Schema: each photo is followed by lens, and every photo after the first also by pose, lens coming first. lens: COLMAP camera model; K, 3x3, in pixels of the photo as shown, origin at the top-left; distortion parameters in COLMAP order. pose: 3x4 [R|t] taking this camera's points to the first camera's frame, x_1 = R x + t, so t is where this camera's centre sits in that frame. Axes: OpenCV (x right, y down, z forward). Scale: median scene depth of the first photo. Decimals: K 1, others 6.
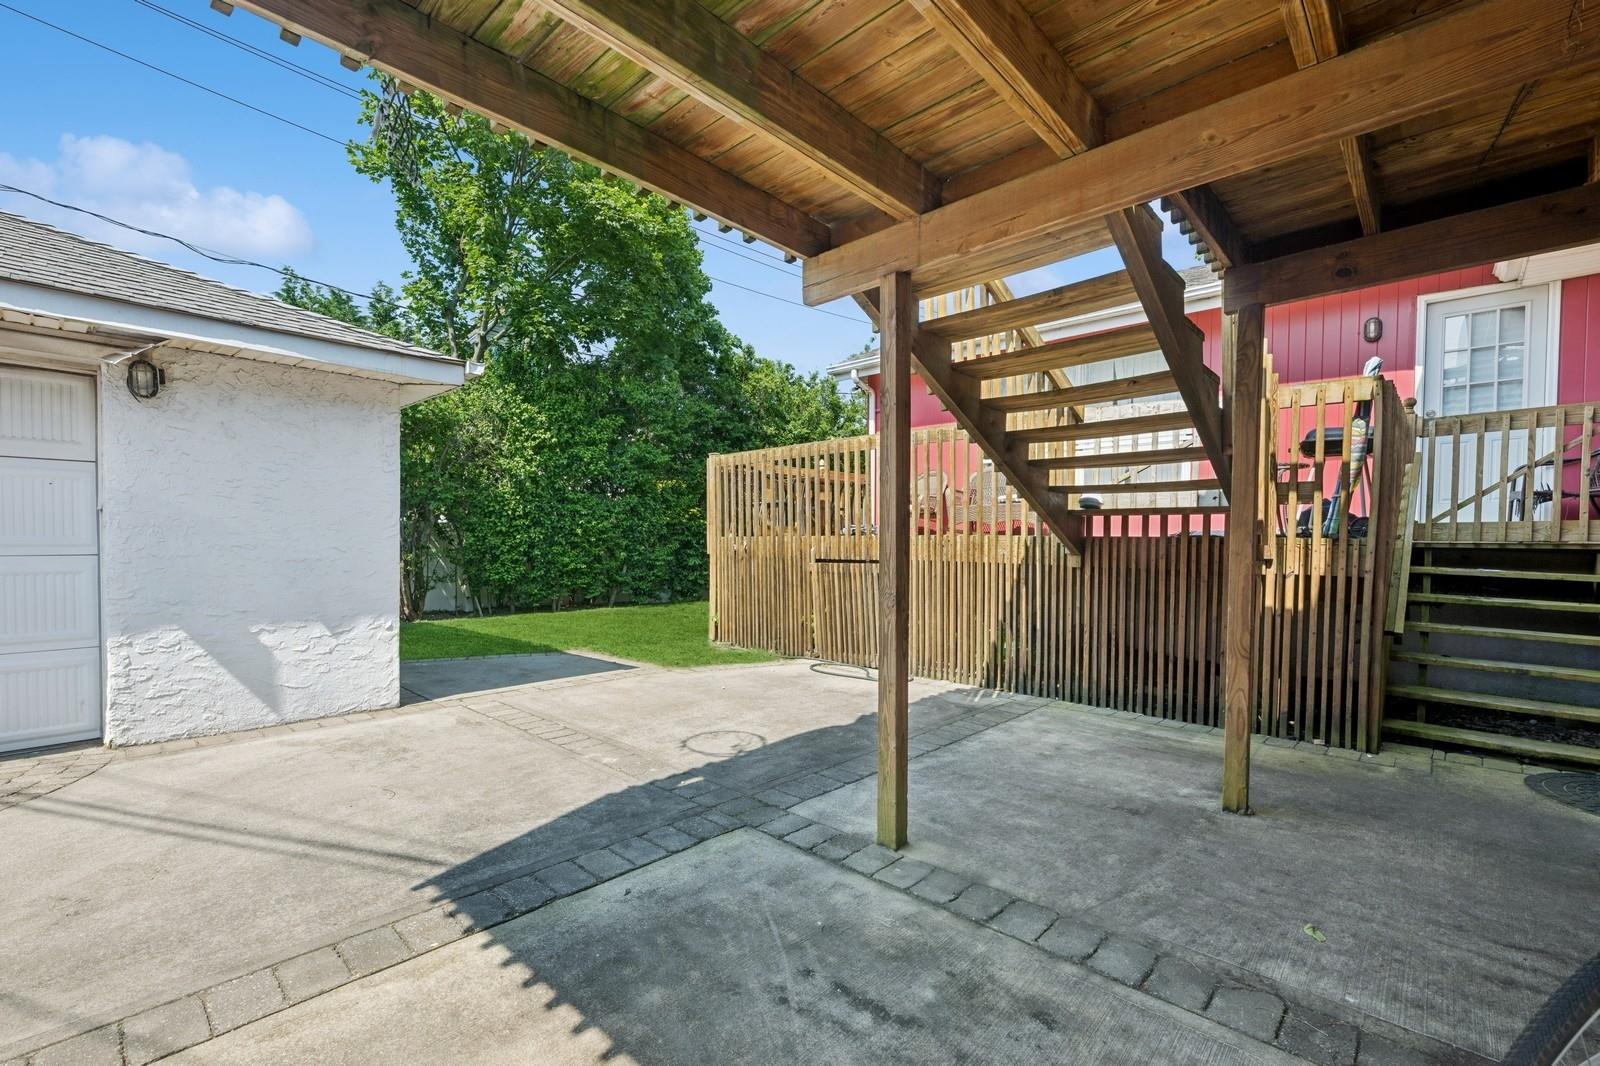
lens RADIAL K [[698.8, 0, 782.8], [0, 698.8, 541.0], [0, 0, 1]] dist [-0.001592, 0.000532]
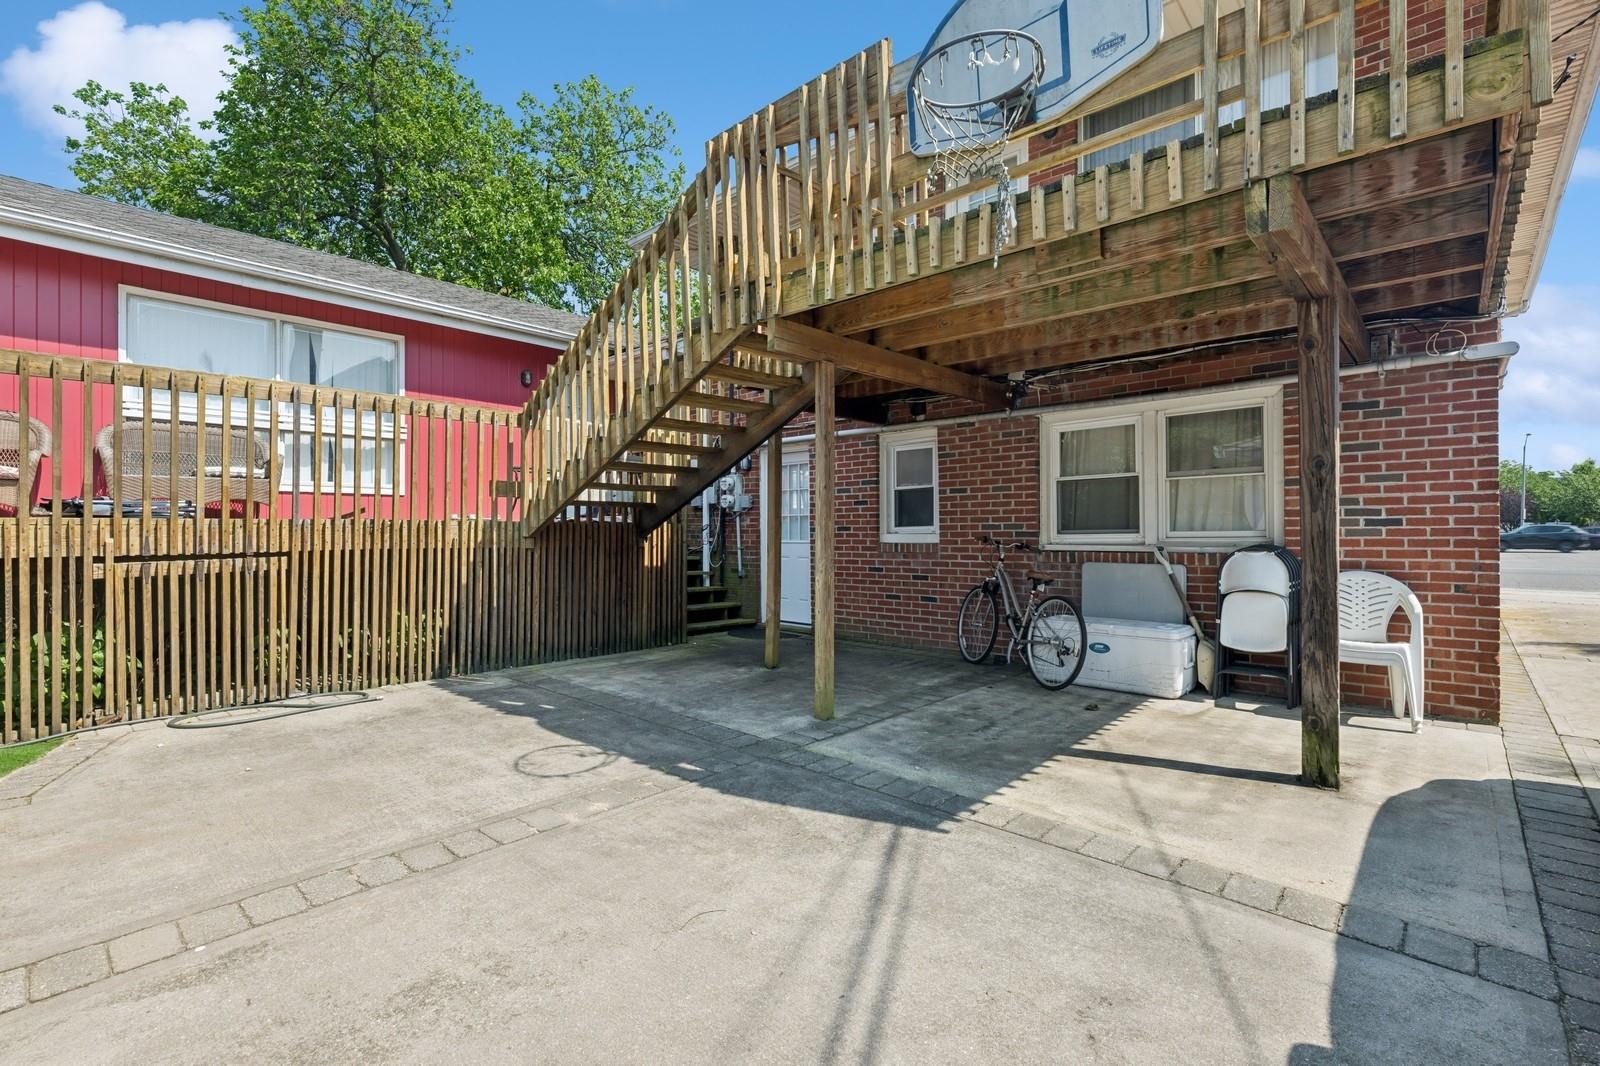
lens RADIAL K [[717.2, 0, 786.3], [0, 717.2, 531.0], [0, 0, 1]] dist [0.005350, 0.000550]
pose [[-0.012367, -0.014678, 0.999816, -1.030225], [-0.007171, 0.999868, 0.014590, -0.015662], [-0.999898, -0.006990, -0.012471, 0.767442]]
